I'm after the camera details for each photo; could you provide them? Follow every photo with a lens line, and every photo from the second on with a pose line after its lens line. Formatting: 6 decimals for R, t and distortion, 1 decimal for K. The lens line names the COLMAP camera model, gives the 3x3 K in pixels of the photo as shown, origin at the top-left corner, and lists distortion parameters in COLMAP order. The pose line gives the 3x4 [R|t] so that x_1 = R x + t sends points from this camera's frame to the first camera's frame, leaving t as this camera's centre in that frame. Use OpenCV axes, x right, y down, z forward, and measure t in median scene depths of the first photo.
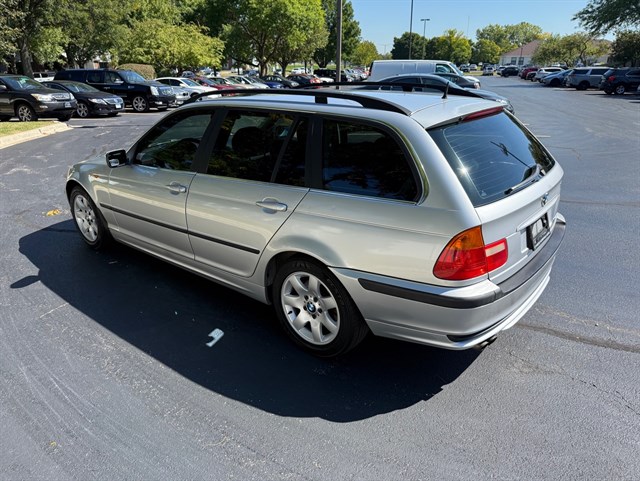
lens RADIAL K [[458.1, 0, 323.3], [0, 458.1, 245.0], [0, 0, 1]] dist [0.000468, -0.005222]
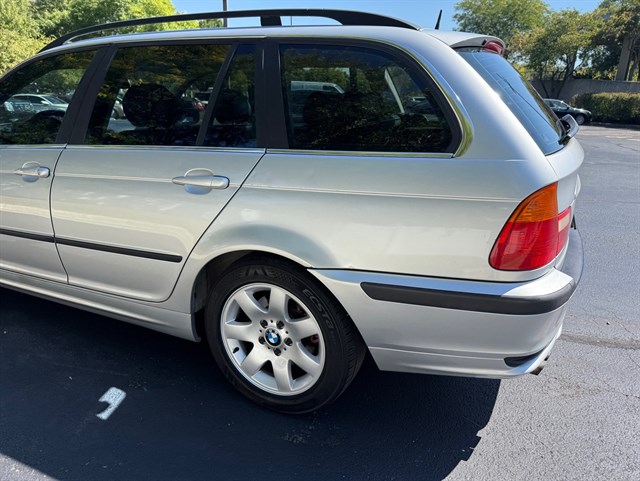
lens RADIAL K [[461.8, 0, 328.8], [0, 461.8, 246.2], [0, 0, 1]] dist [-0.012274, -0.008634]
pose [[0.967364, -0.055060, 0.247336, -0.103022], [0.068304, 0.996636, -0.045284, 0.042012], [-0.244010, 0.060700, 0.967871, 0.344959]]
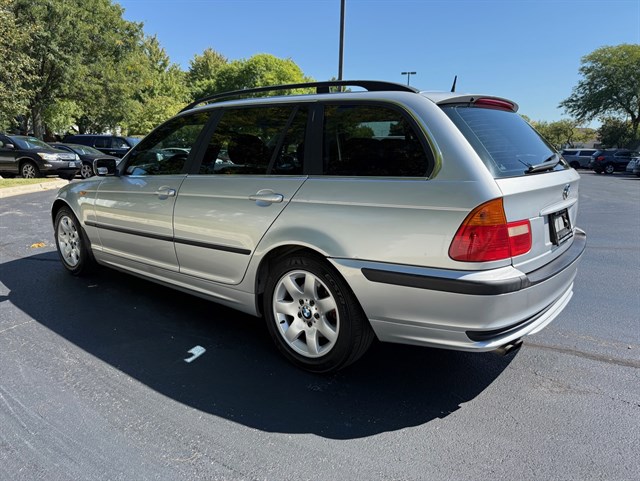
lens RADIAL K [[458.1, 0, 323.3], [0, 458.1, 245.0], [0, 0, 1]] dist [0.000468, -0.005222]
pose [[0.999768, 0.021120, 0.004216, -0.000869], [-0.020148, 0.986368, -0.163318, 0.149898], [-0.007608, 0.163195, 0.986564, 0.113935]]
